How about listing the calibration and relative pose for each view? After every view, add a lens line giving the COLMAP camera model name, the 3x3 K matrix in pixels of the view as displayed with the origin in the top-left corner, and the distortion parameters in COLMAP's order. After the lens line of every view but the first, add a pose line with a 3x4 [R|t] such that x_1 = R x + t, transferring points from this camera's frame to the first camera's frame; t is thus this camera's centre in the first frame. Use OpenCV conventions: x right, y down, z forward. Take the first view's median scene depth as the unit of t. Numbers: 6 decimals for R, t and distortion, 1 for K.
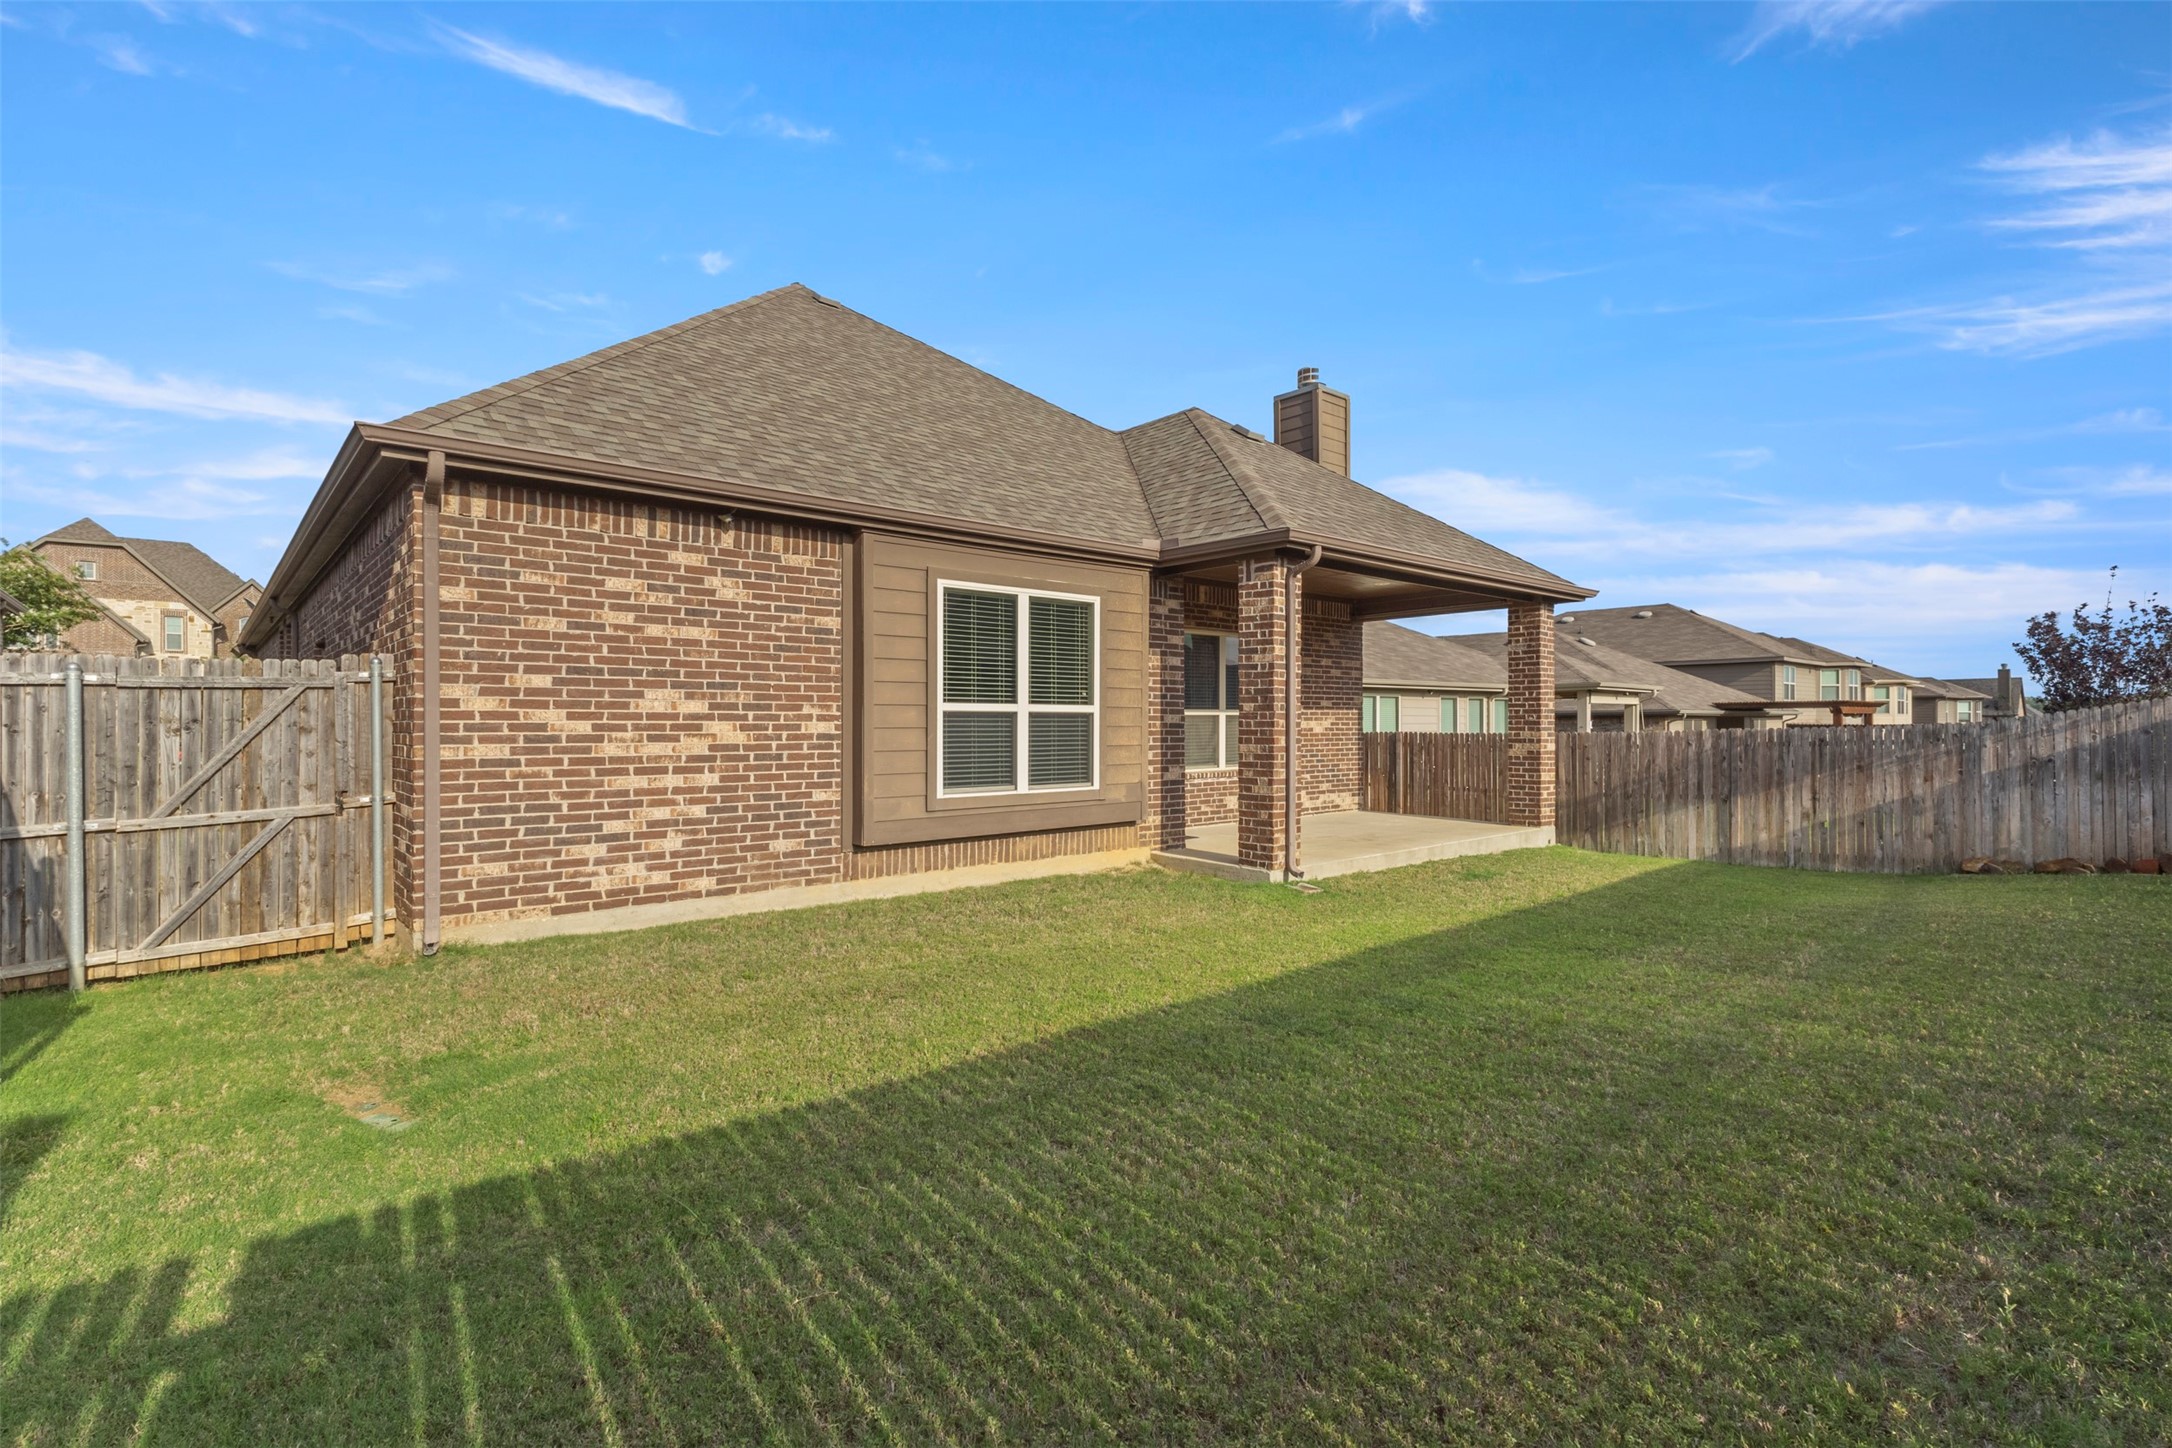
lens RADIAL K [[1006.1, 0, 1098.3], [0, 1006.1, 716.6], [0, 0, 1]] dist [0.000844, 0.001912]
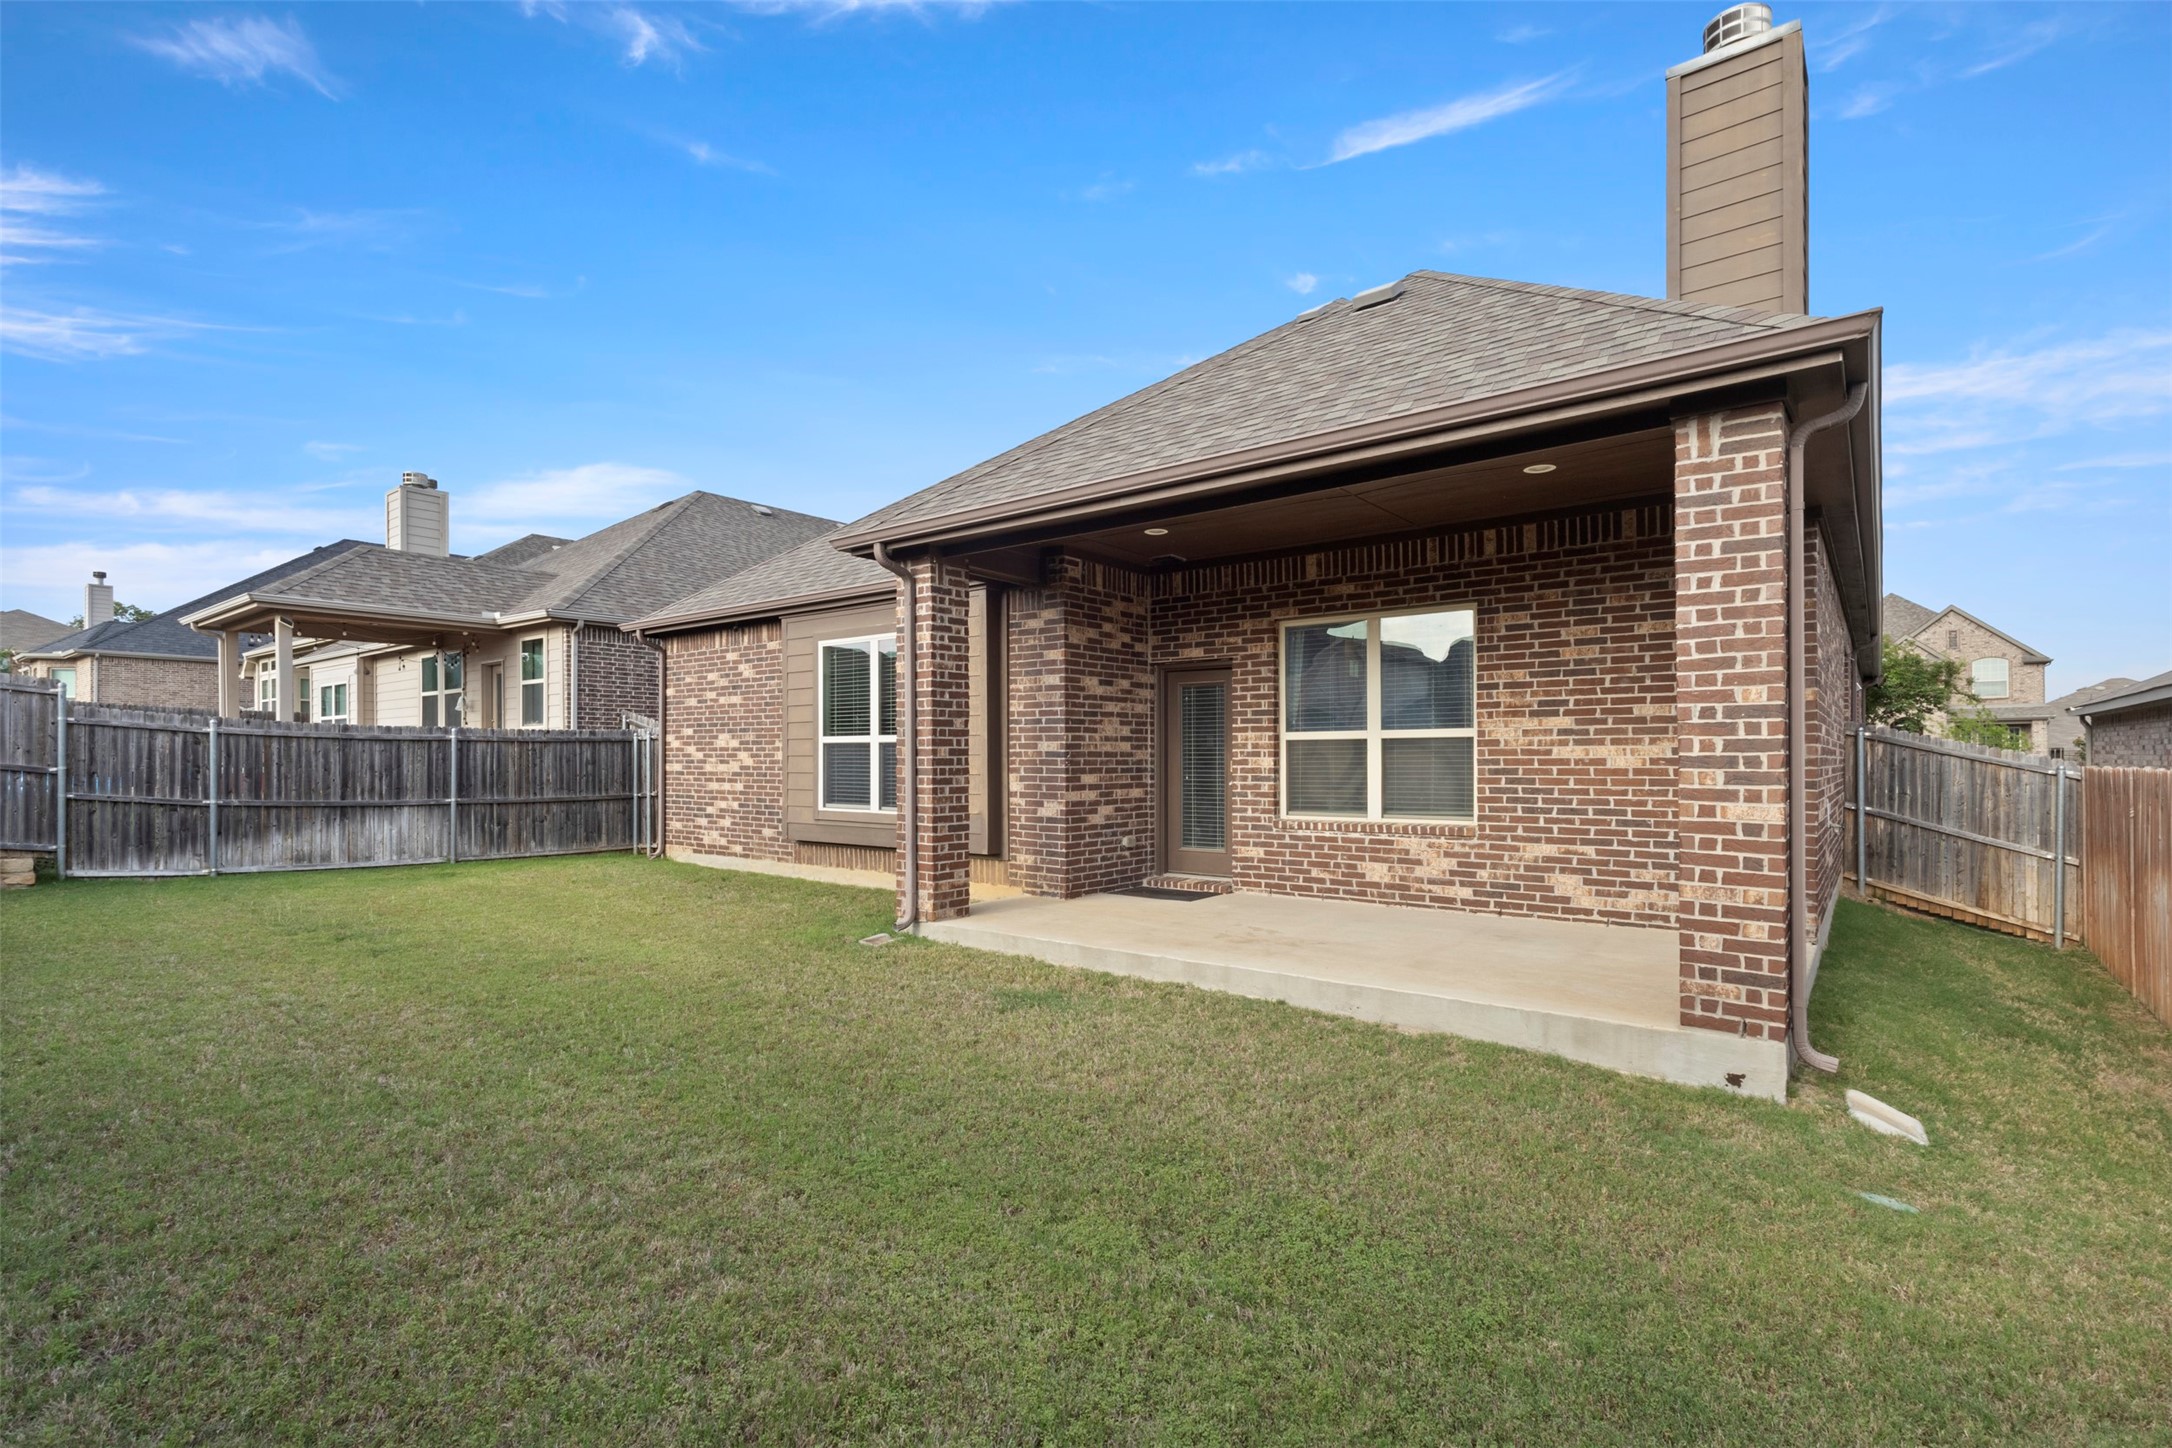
lens RADIAL K [[1006.1, 0, 1093.9], [0, 1006.1, 758.6], [0, 0, 1]] dist [0.000844, 0.001912]
pose [[0.179389, 0.000583, -0.983778, 1.335430], [0.006144, 0.999980, 0.001713, 0.016279], [0.983759, -0.006352, 0.179382, 1.260250]]
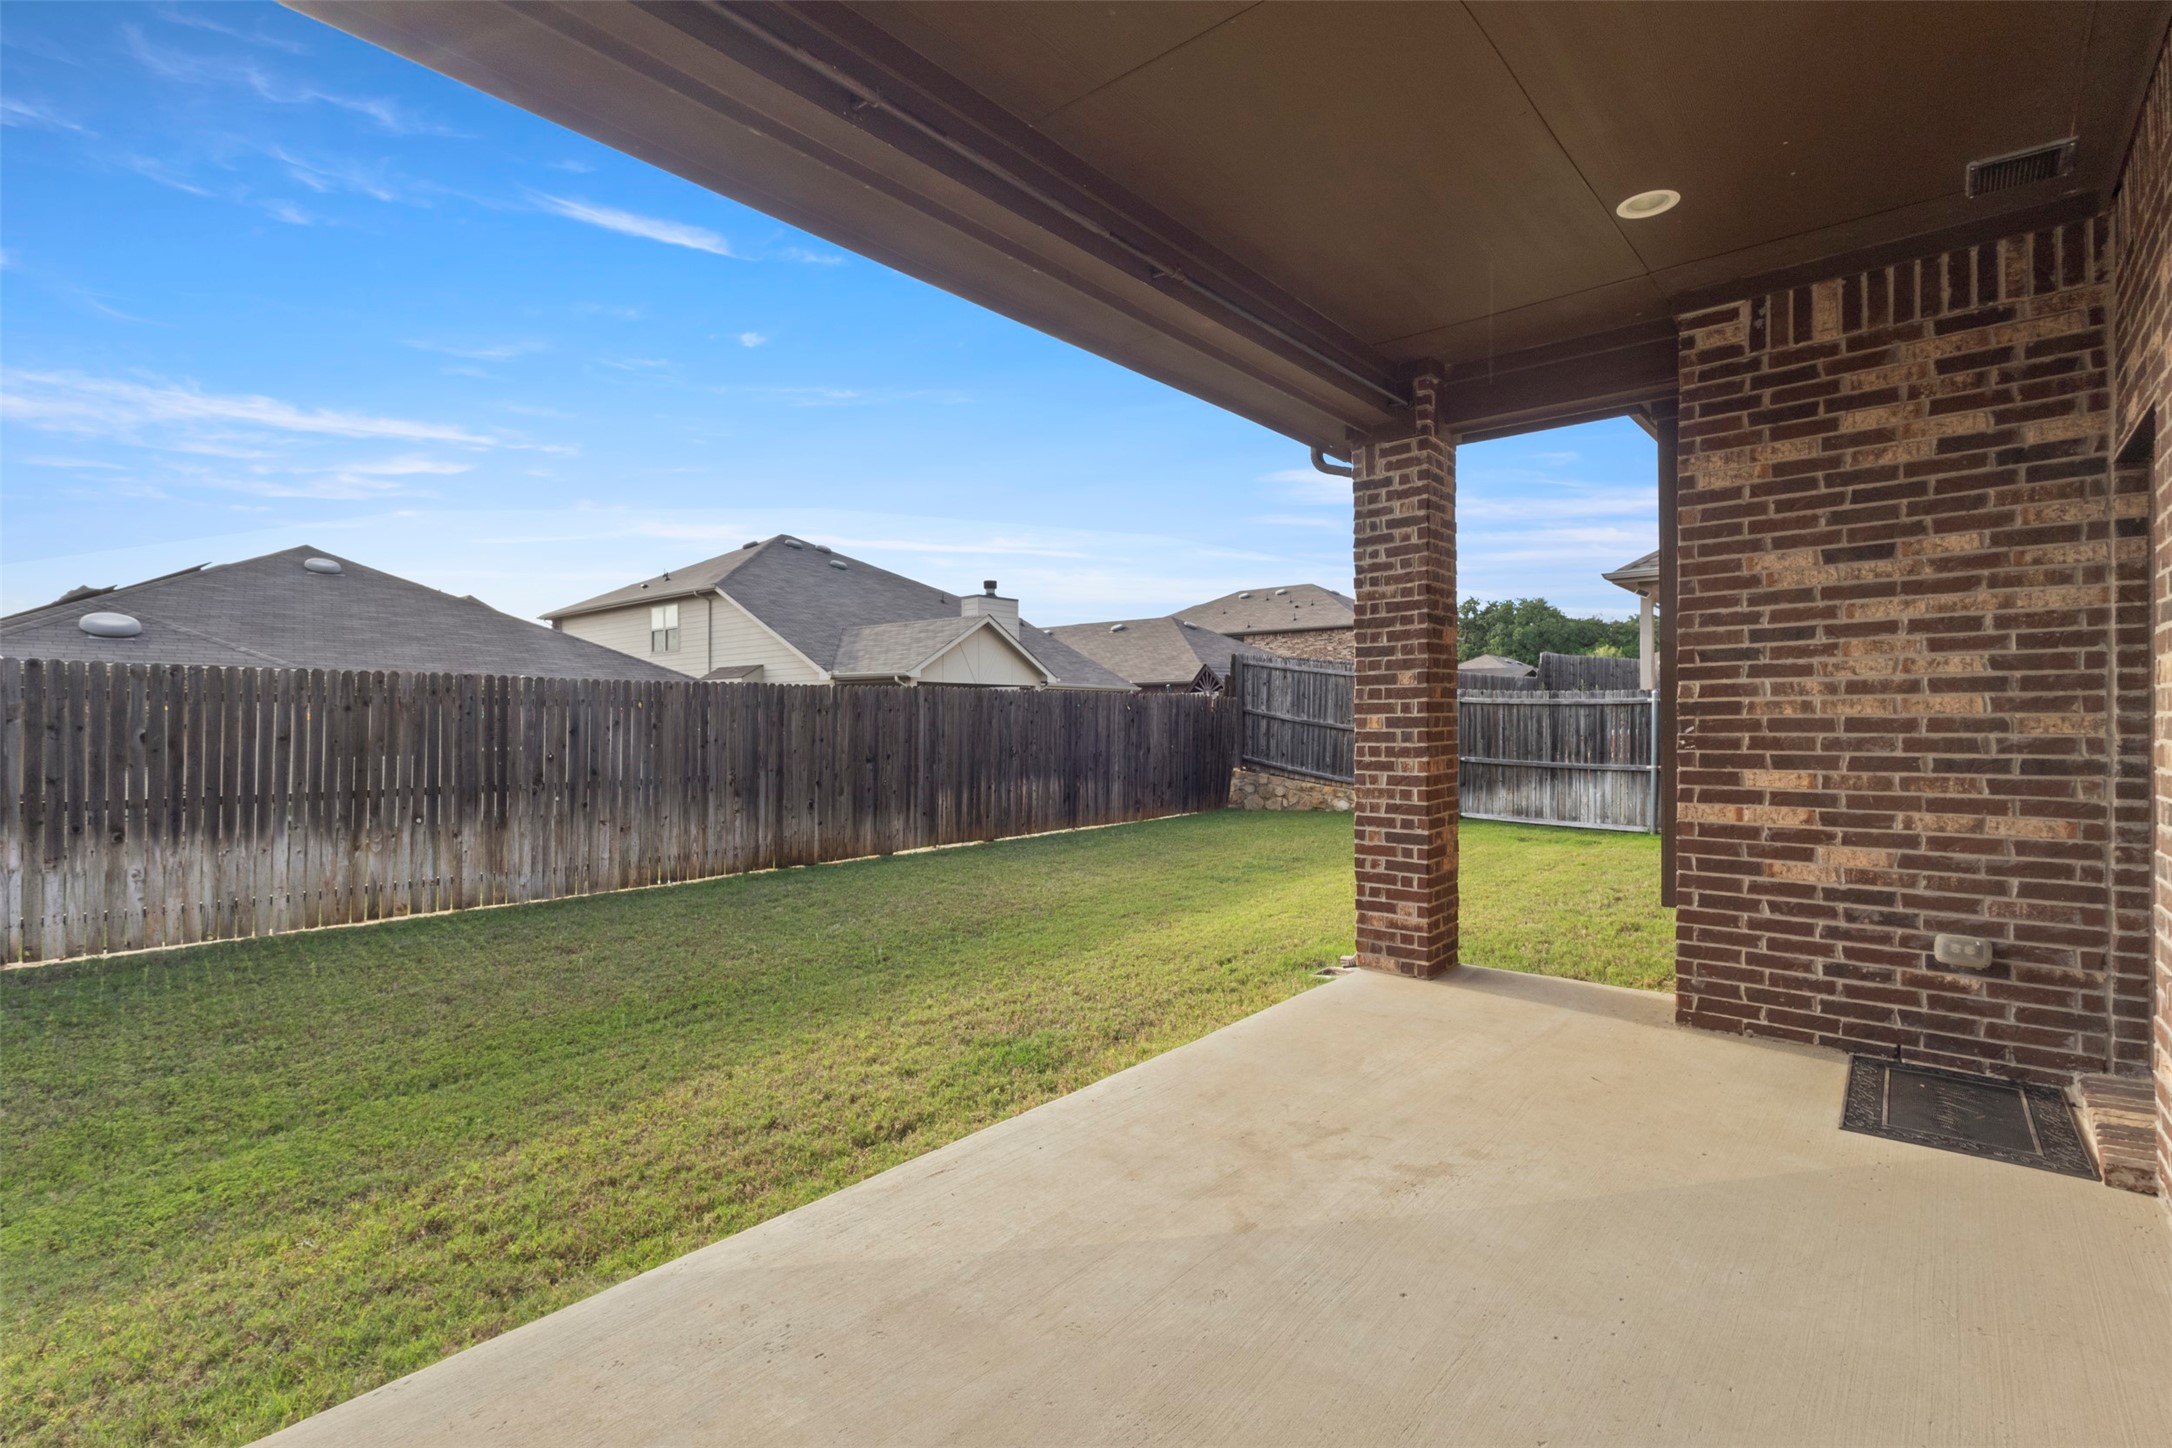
lens RADIAL K [[1006.1, 0, 1082.6], [0, 1006.1, 727.7], [0, 0, 1]] dist [0.000844, 0.001912]
pose [[-0.991427, 0.005740, -0.130536, 0.535640], [0.005555, 0.999983, 0.001782, 0.011323], [0.130544, 0.001042, -0.991442, 2.005417]]
